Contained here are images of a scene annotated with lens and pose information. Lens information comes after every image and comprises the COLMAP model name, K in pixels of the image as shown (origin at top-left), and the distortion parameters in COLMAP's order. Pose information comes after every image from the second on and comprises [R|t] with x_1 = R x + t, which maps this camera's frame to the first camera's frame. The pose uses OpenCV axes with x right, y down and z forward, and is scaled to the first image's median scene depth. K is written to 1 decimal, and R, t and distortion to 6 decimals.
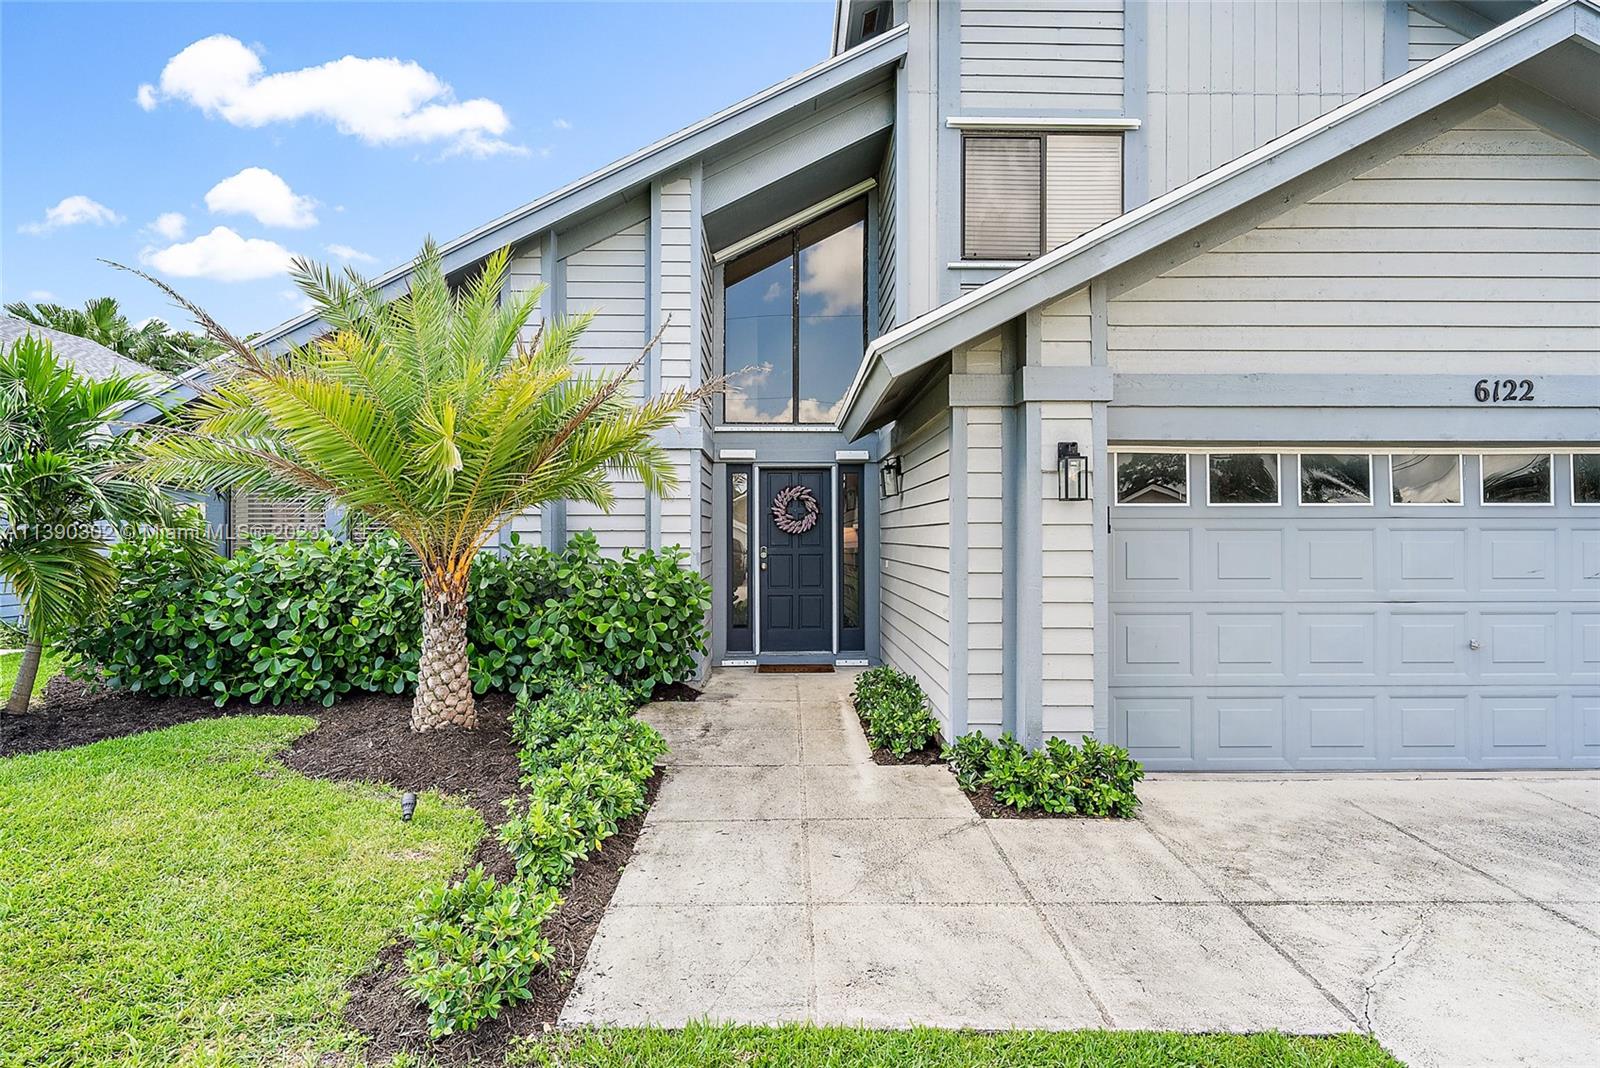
lens RADIAL K [[845.7, 0, 798.5], [0, 845.7, 531.6], [0, 0, 1]] dist [0.004616, -0.000025]
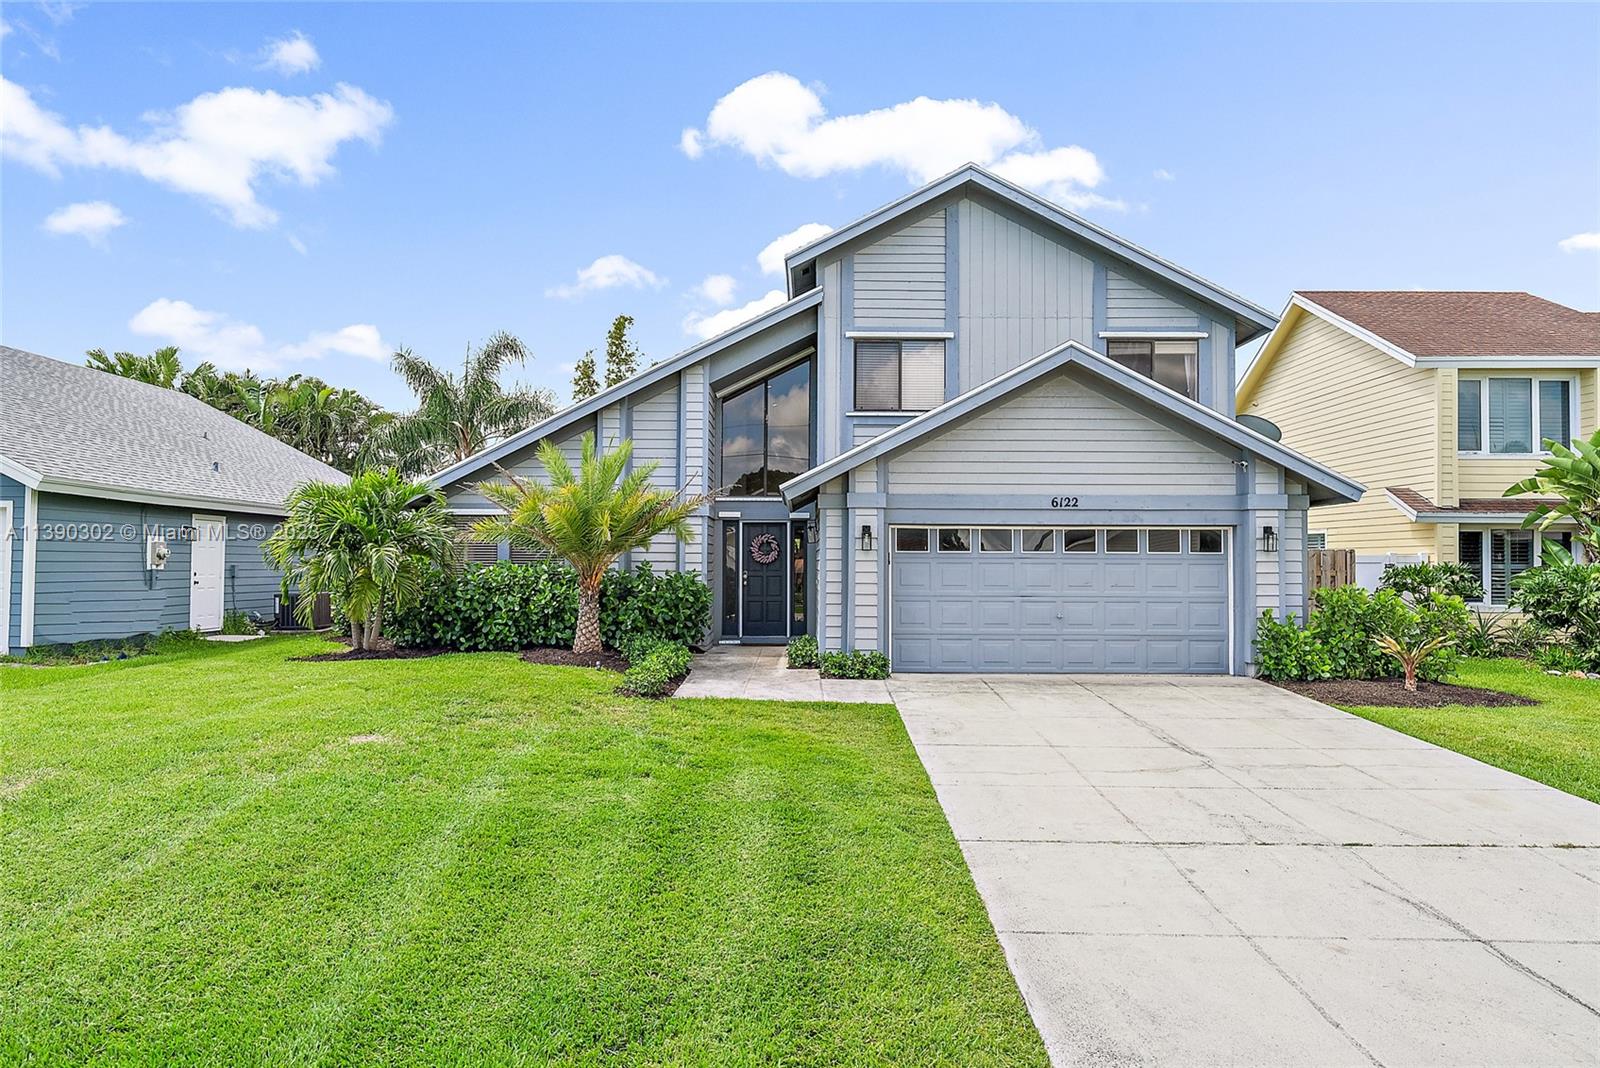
lens RADIAL K [[1078.0, 0, 808.6], [0, 1078.0, 531.8], [0, 0, 1]] dist [0.004544, -0.002066]
pose [[0.999874, 0.005187, -0.014971, 0.154154], [-0.005553, 0.999683, -0.024550, -0.010589], [0.014839, 0.024631, 0.999586, -1.488001]]
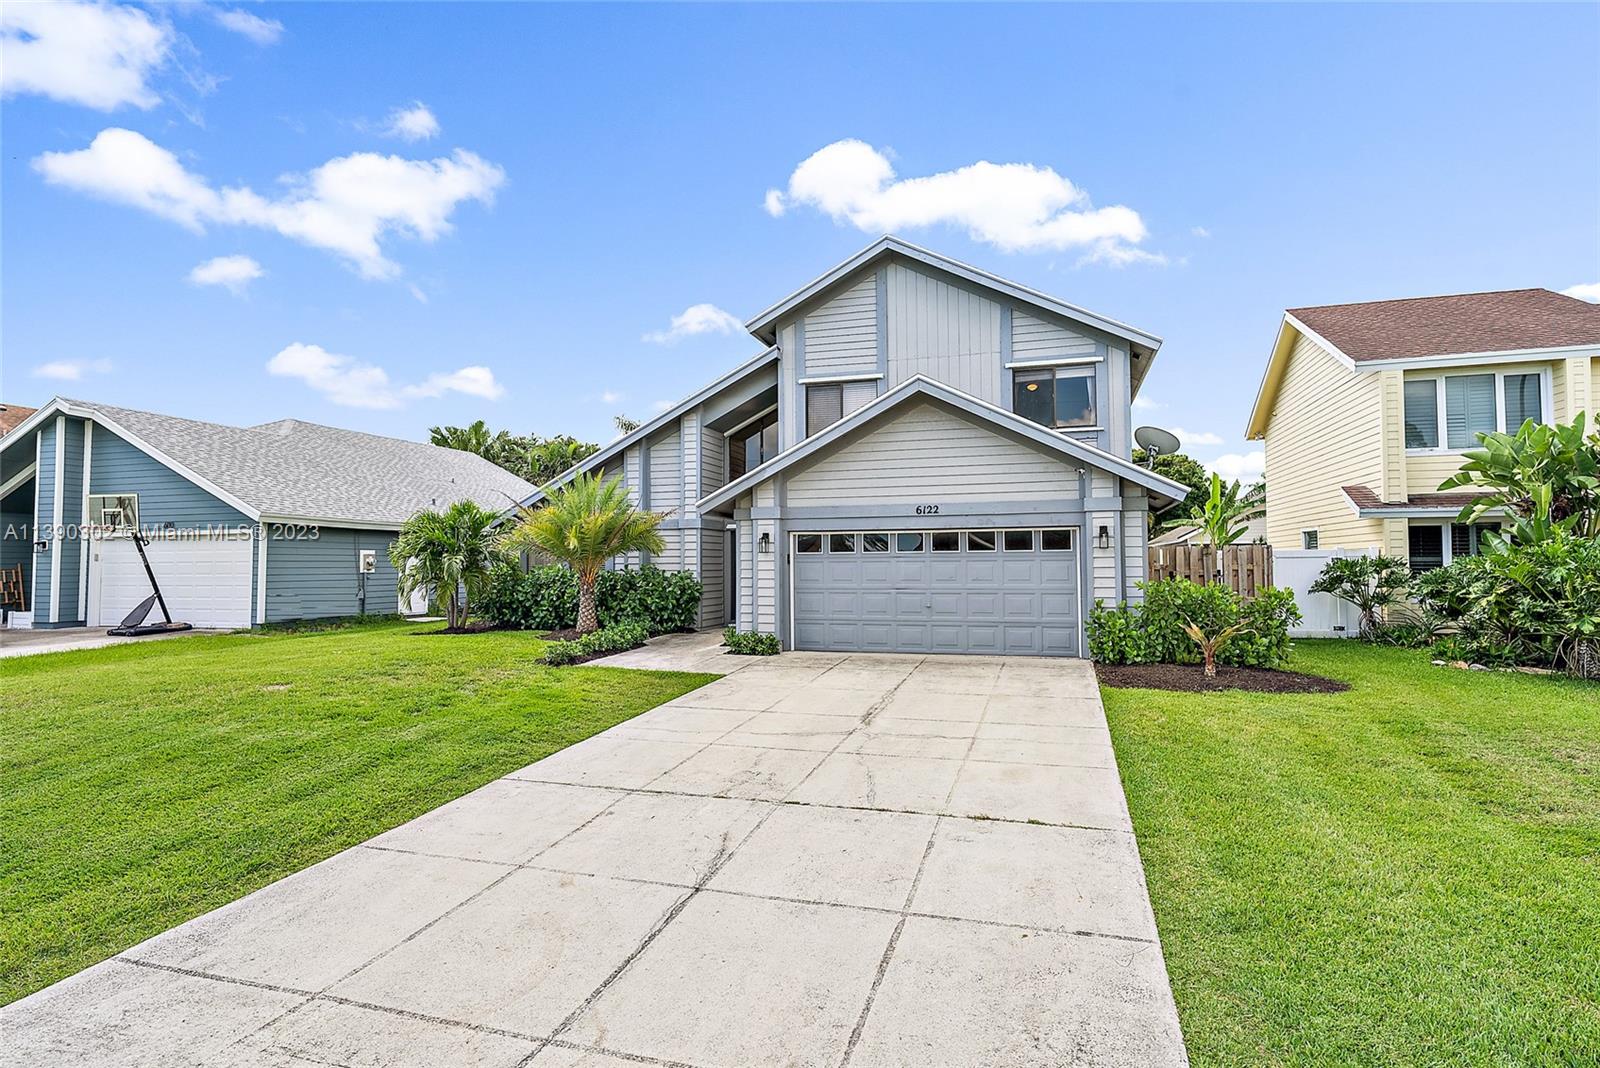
lens RADIAL K [[845.7, 0, 805.2], [0, 845.7, 535.2], [0, 0, 1]] dist [0.004616, -0.000025]
pose [[0.952967, -0.016053, -0.302649, 1.010319], [0.006967, 0.999493, -0.031075, -0.004175], [0.302994, 0.027504, 0.952595, -1.323815]]
